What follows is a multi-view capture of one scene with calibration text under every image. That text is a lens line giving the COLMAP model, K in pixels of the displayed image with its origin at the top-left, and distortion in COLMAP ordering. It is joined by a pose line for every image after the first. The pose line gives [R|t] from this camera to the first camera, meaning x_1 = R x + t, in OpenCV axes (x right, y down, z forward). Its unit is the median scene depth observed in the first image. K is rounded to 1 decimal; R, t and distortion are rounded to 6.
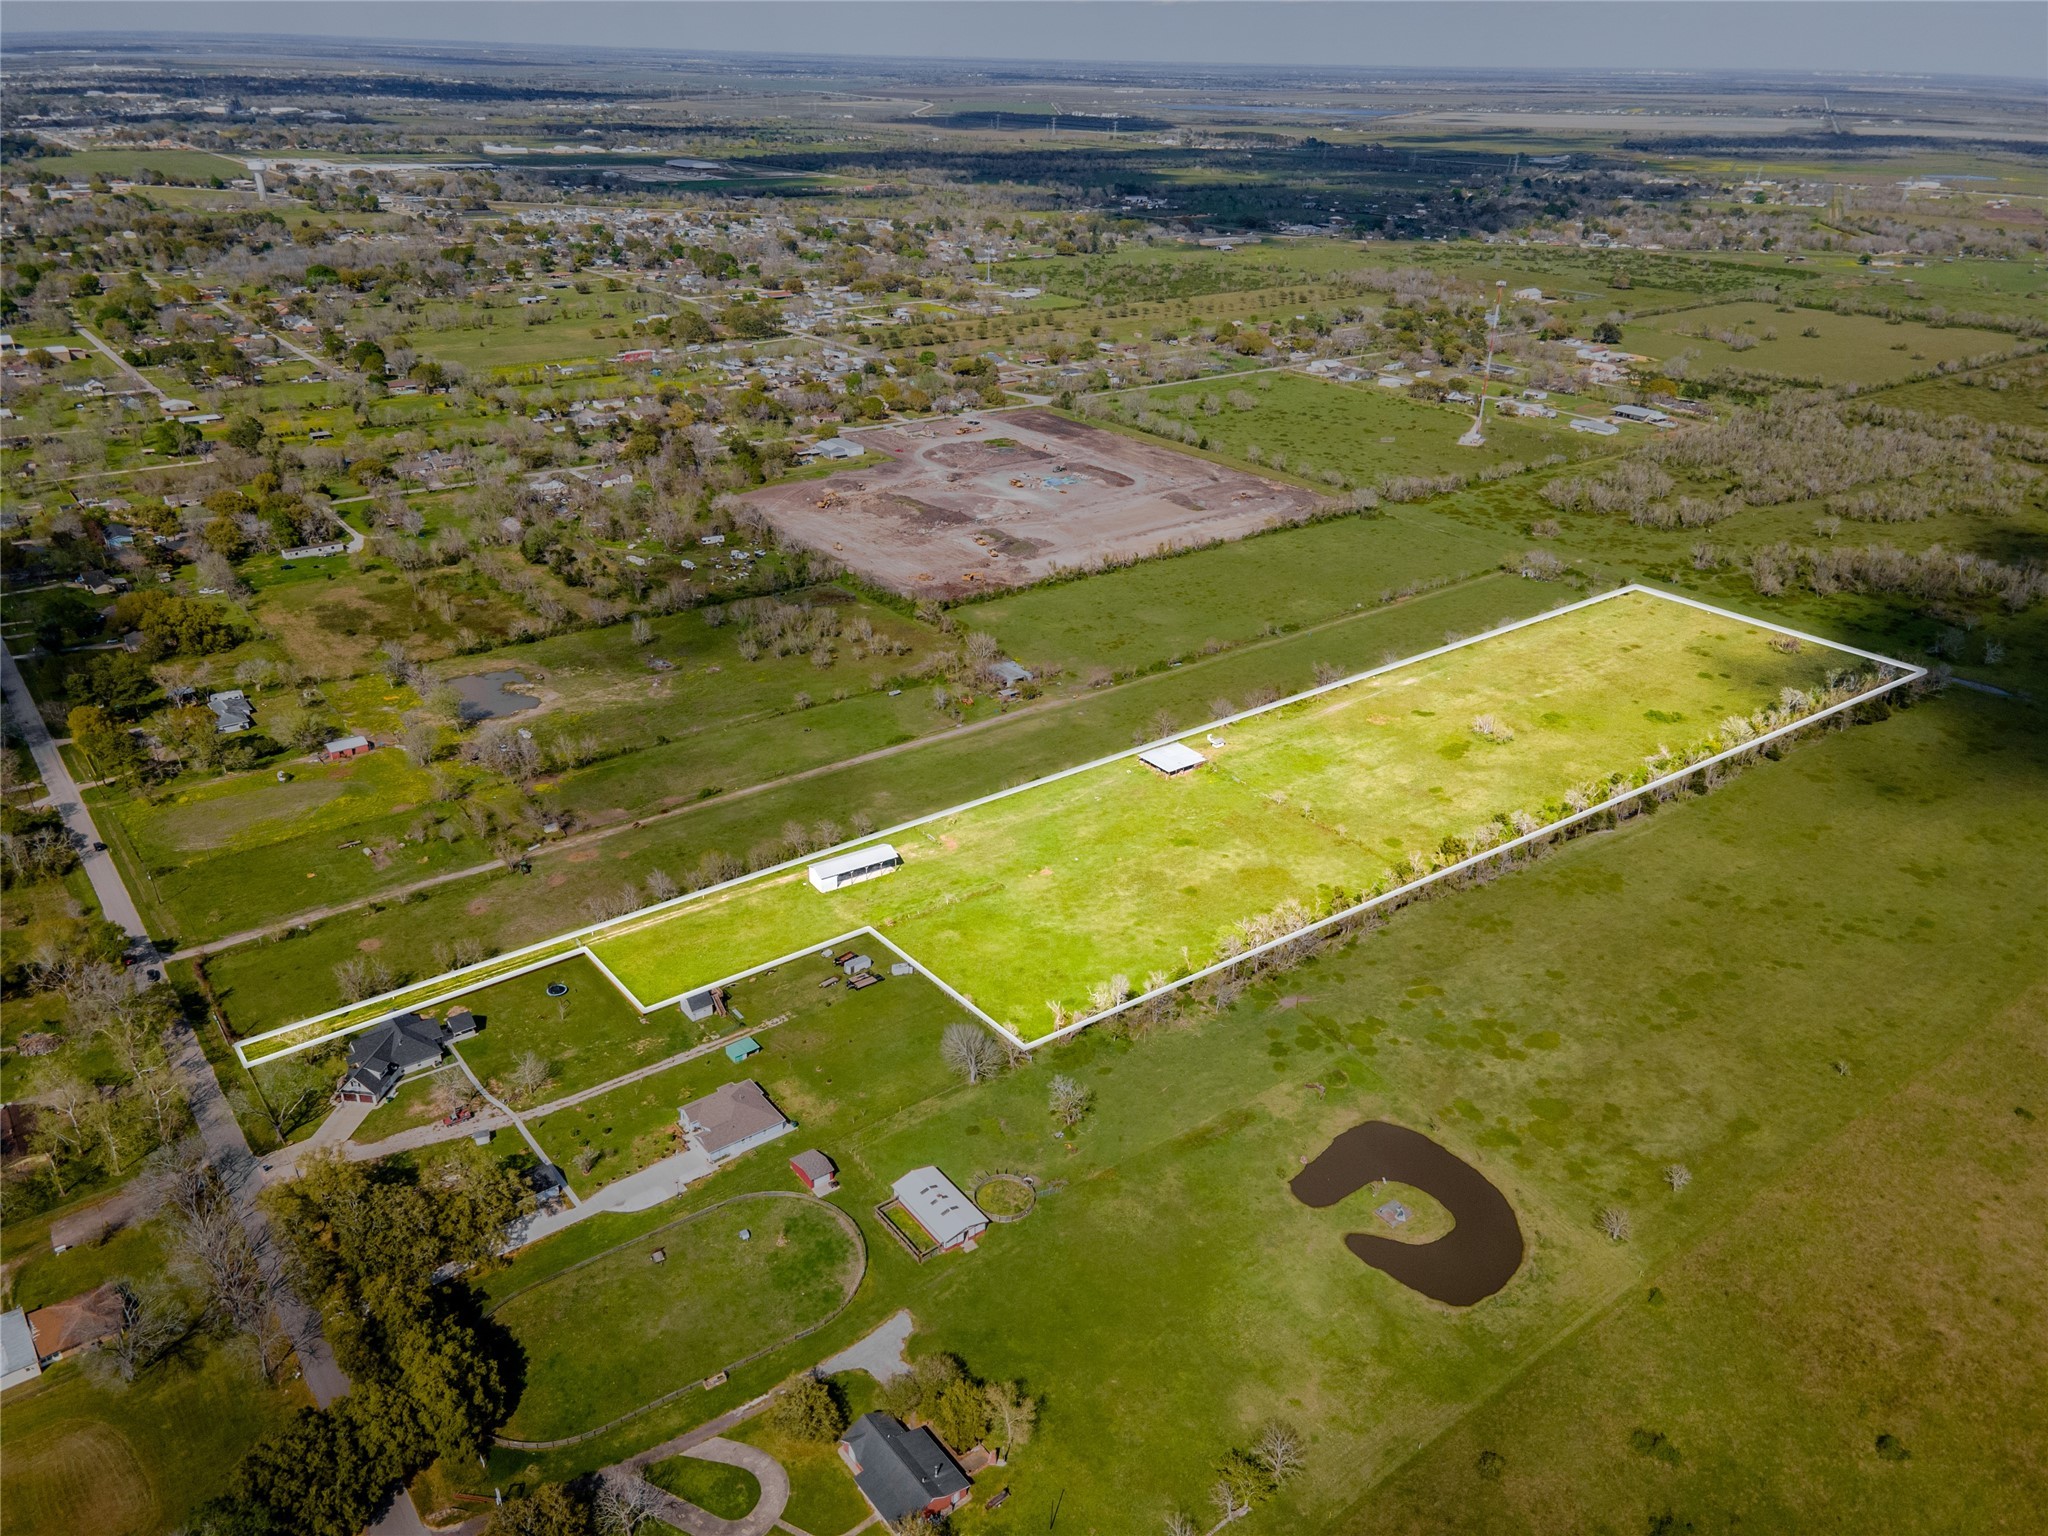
lens RADIAL K [[1504.8, 0, 1026.6], [0, 1504.8, 749.7], [0, 0, 1]] dist [0.028424, 0.033799]
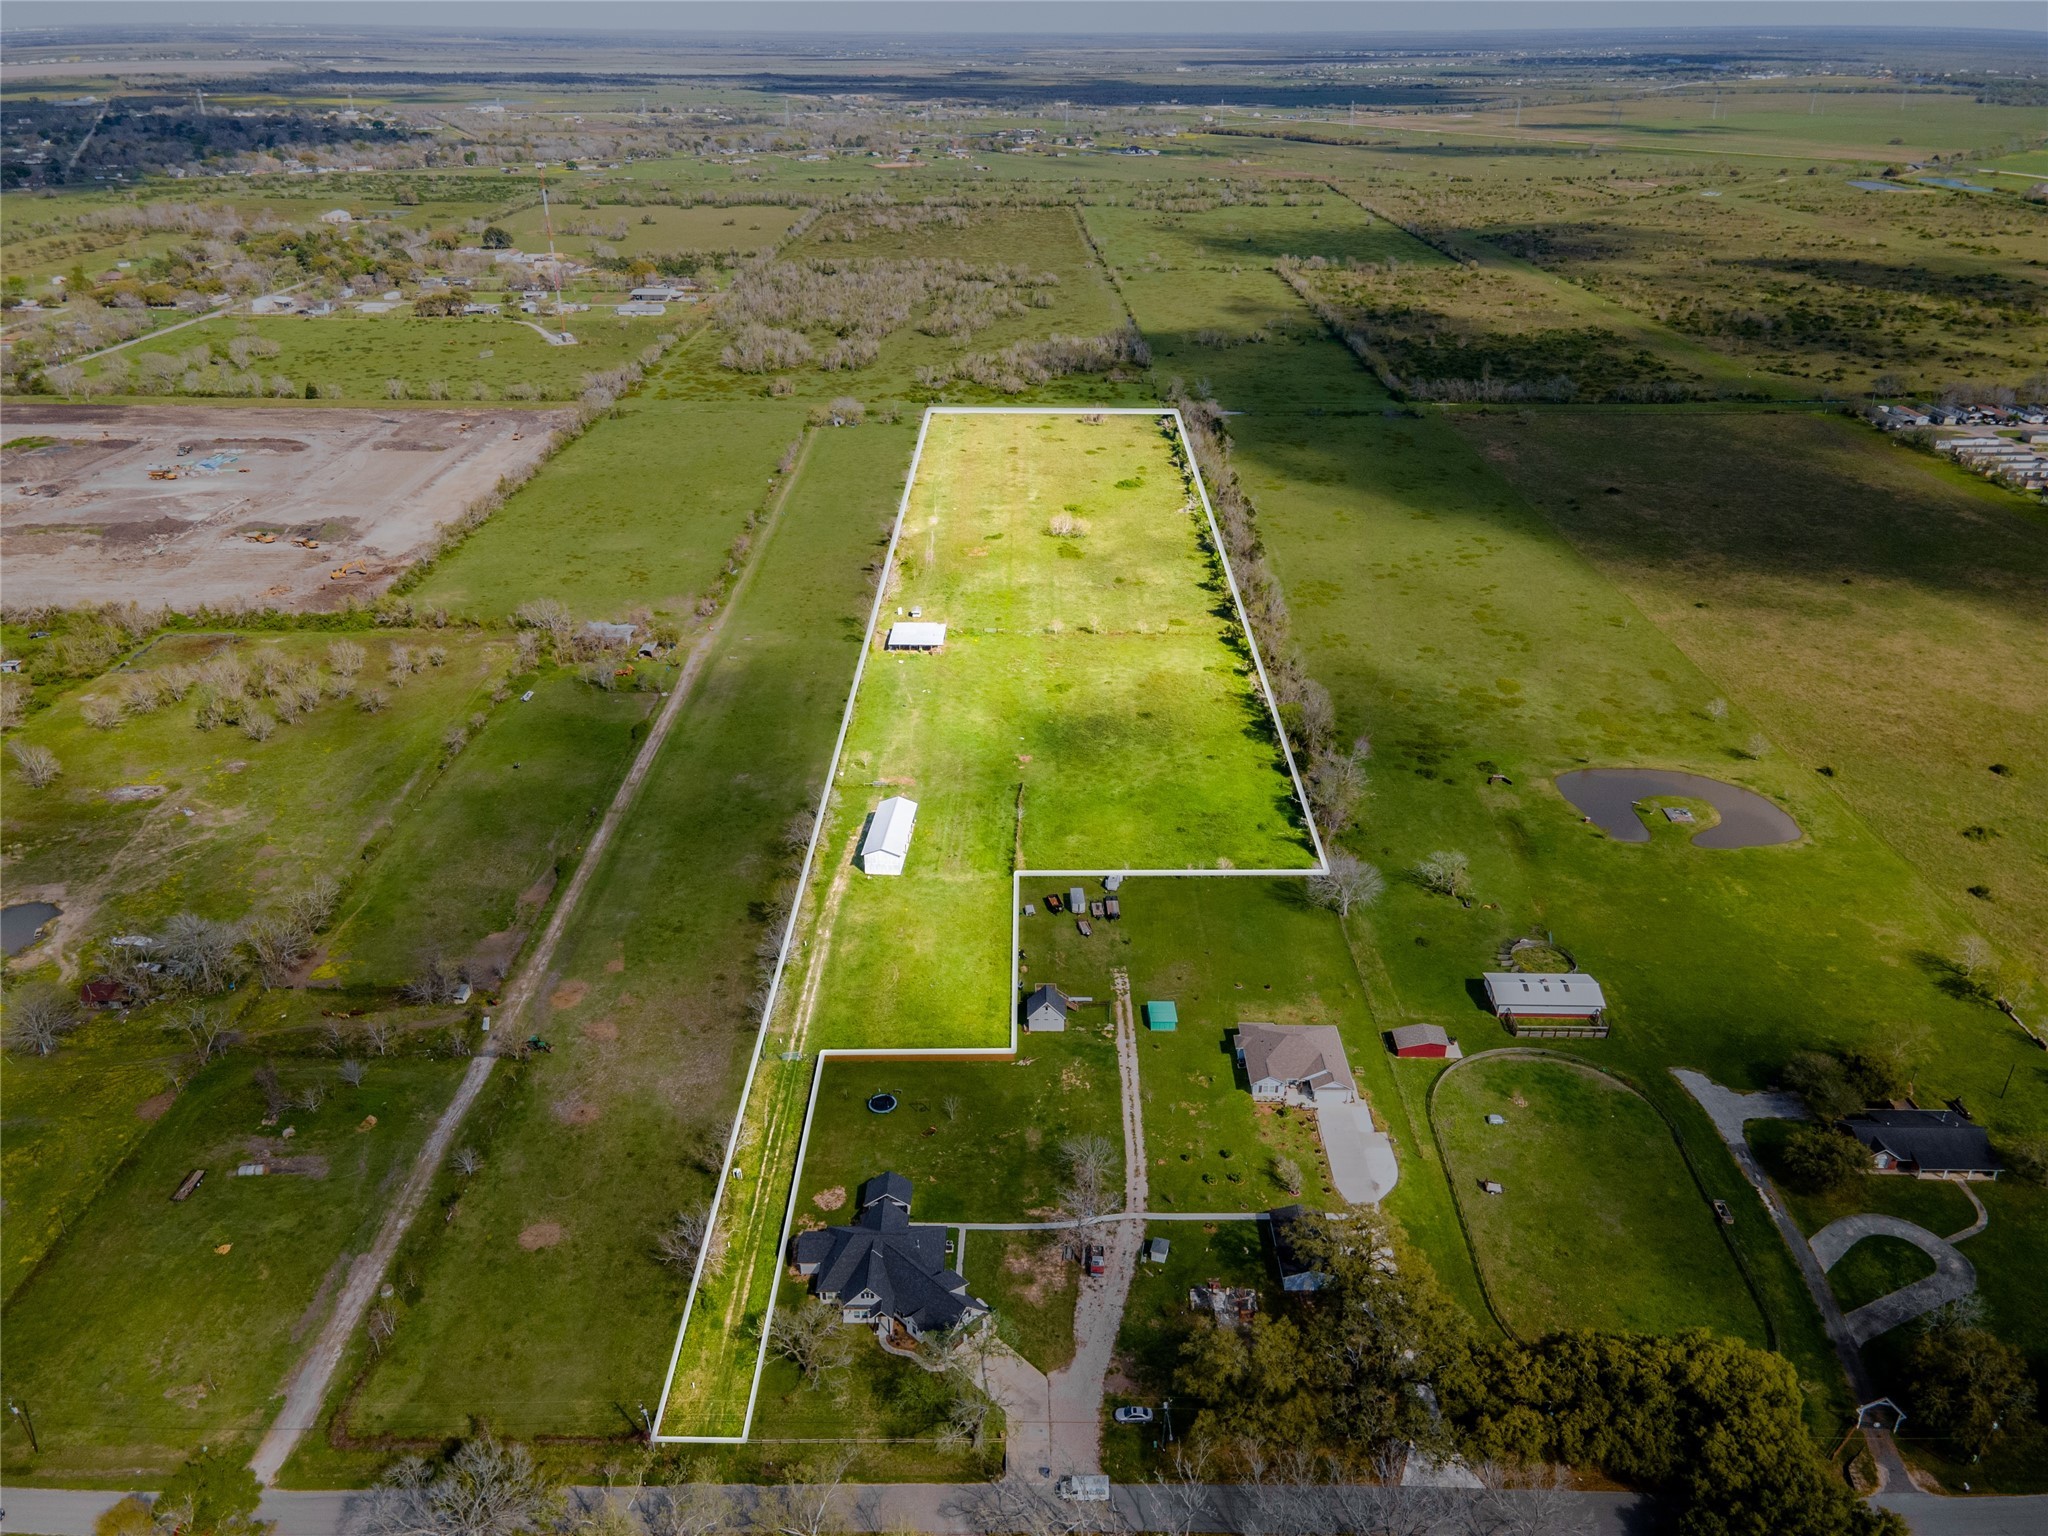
lens RADIAL K [[1504.8, 0, 1025.2], [0, 1504.8, 763.0], [0, 0, 1]] dist [0.028424, 0.033799]
pose [[0.615141, -0.364944, 0.698869, -0.444984], [0.342882, 0.922035, 0.179676, -0.054192], [-0.709953, 0.129104, 0.692314, 0.295584]]
